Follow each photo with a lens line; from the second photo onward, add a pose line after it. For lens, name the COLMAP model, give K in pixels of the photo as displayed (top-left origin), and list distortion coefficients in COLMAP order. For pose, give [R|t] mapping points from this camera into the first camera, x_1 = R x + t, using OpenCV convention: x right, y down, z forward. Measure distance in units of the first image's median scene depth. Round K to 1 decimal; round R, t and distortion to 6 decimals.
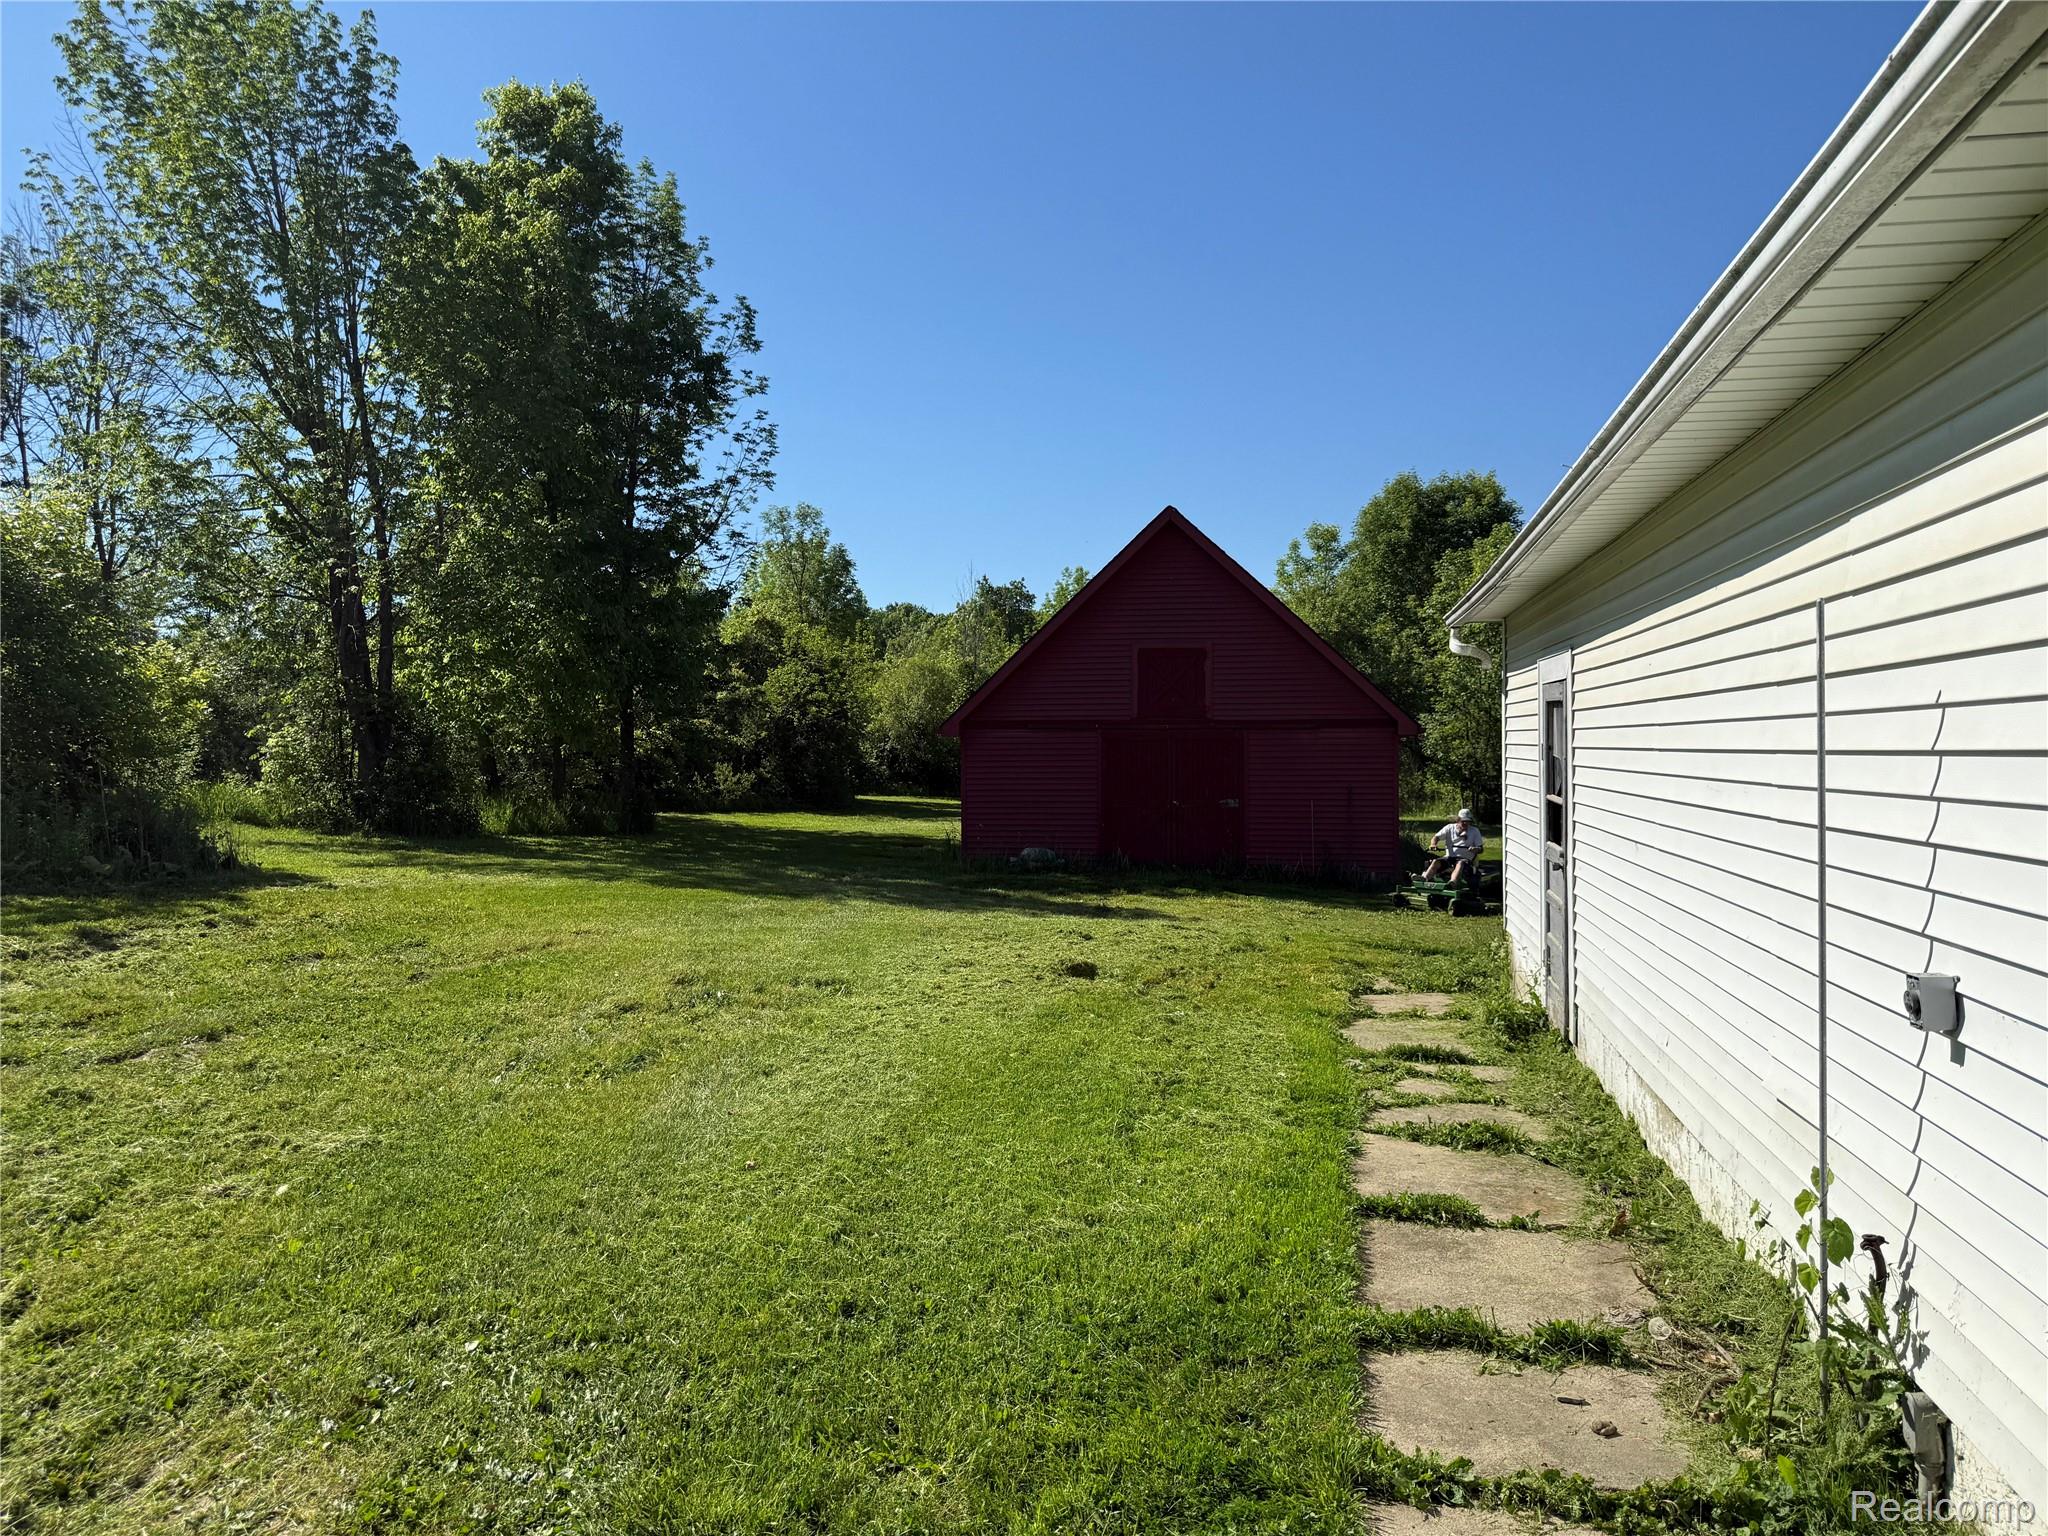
lens RADIAL K [[1446.6, 0, 1021.8], [0, 1446.6, 763.0], [0, 0, 1]] dist [0.013171, -0.006833]
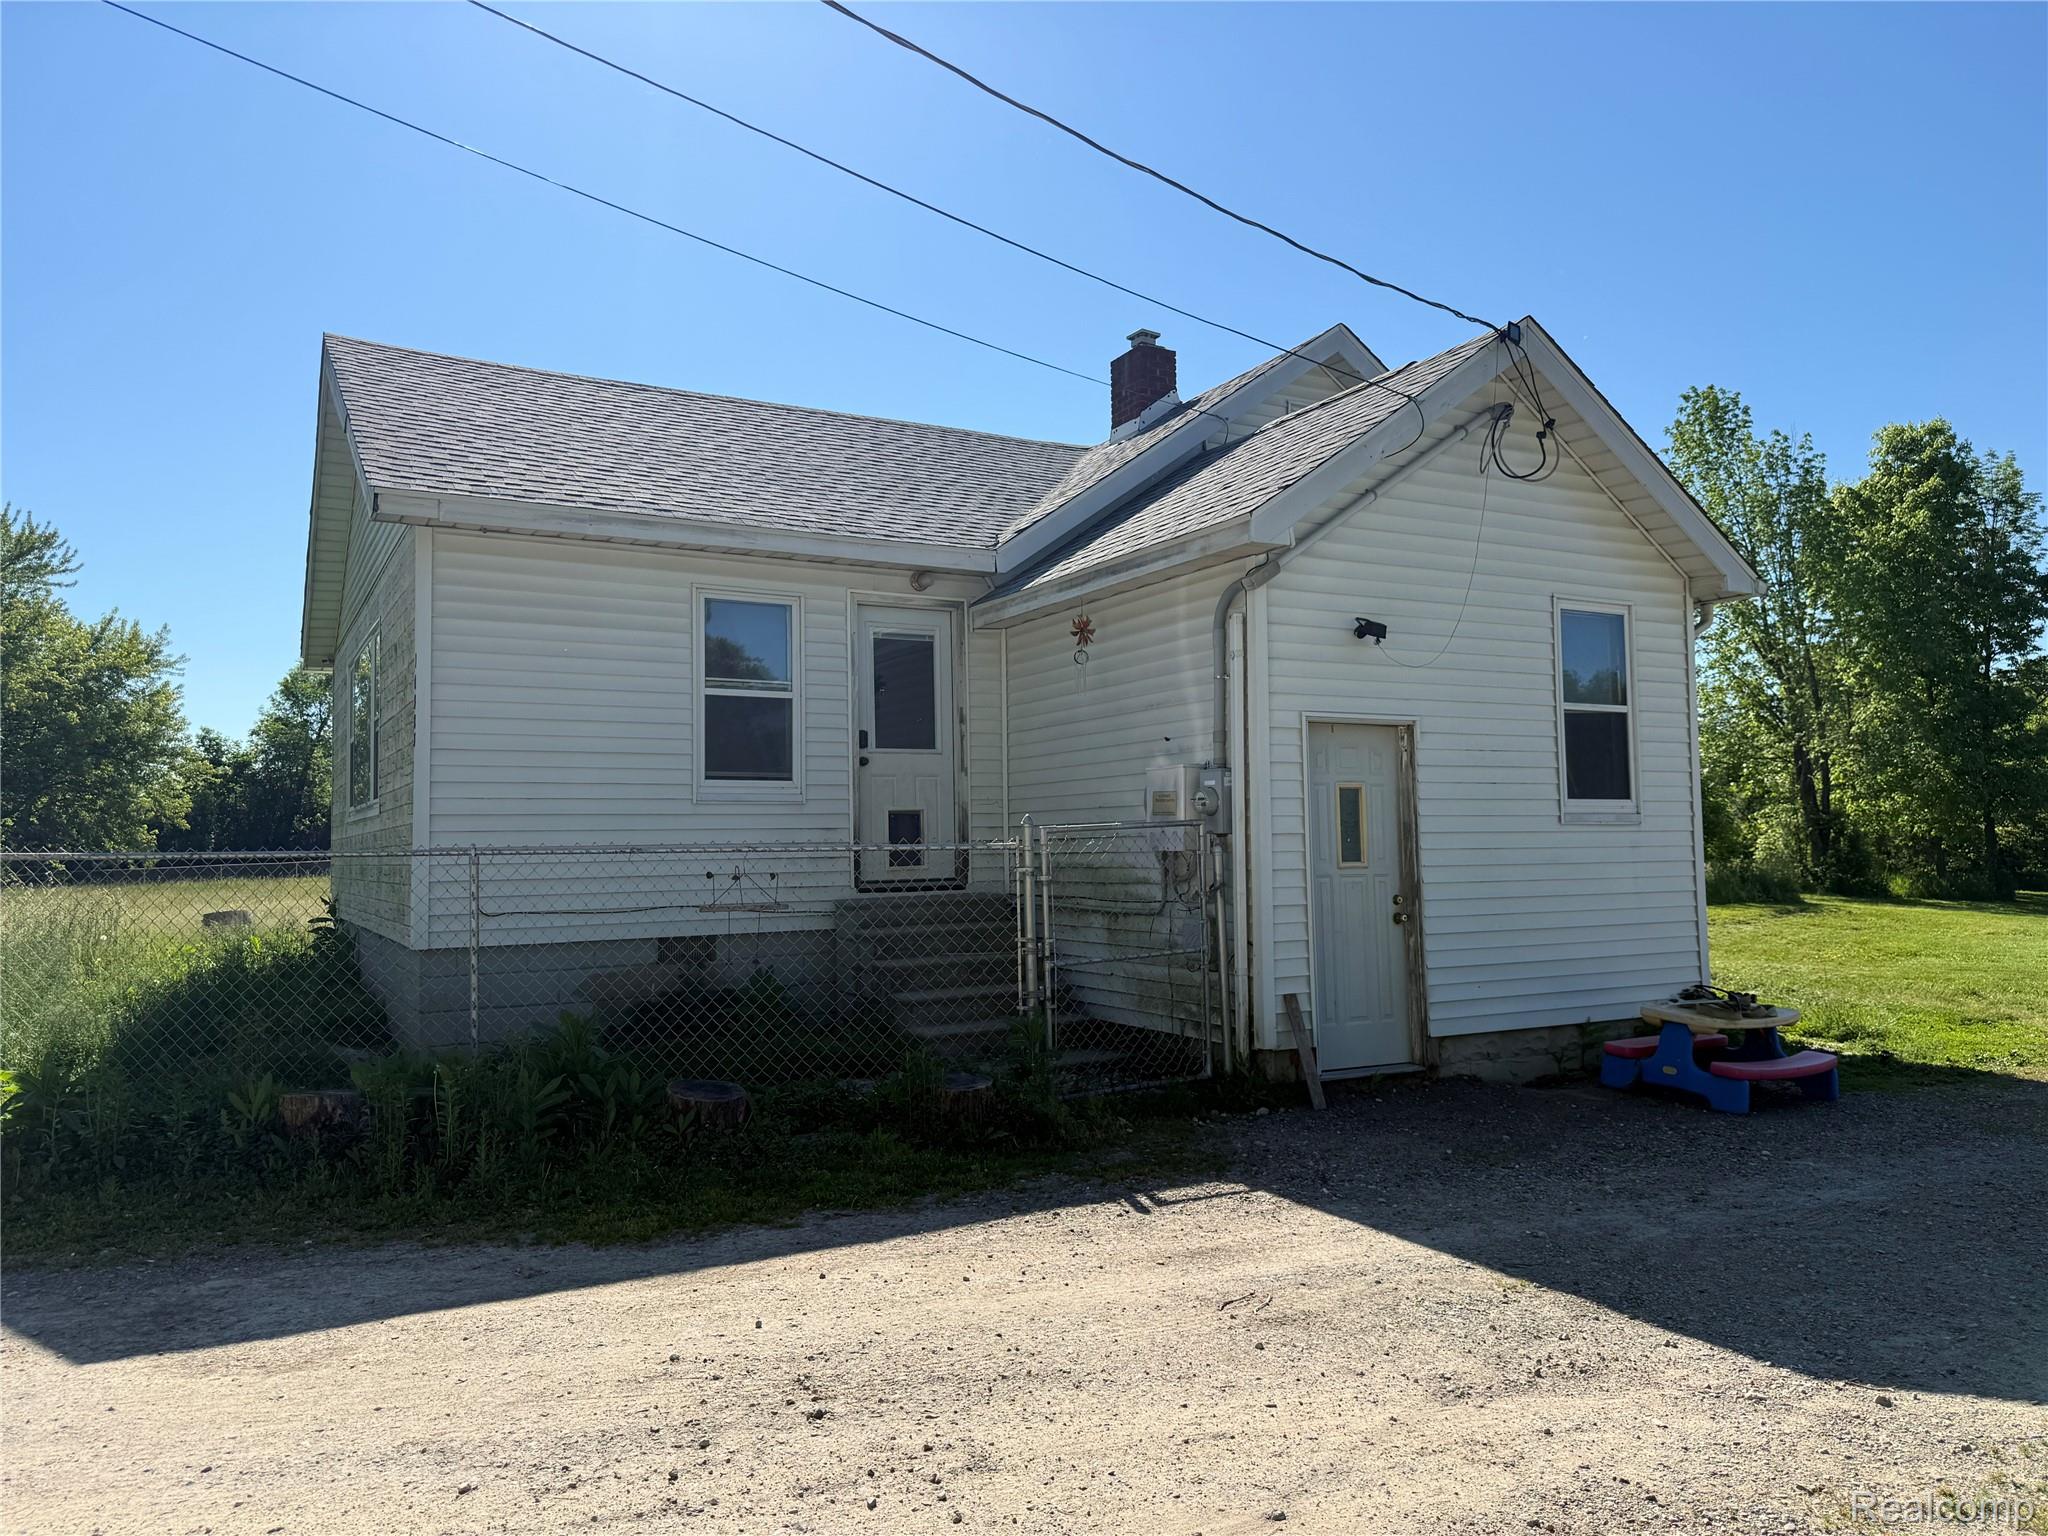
lens RADIAL K [[1446.6, 0, 1018.6], [0, 1446.6, 766.5], [0, 0, 1]] dist [0.013171, -0.006833]
pose [[0.652815, -0.040734, -0.756422, 0.227471], [-0.005534, 0.998270, -0.058533, 0.007070], [0.757498, 0.042397, 0.651460, -0.795343]]
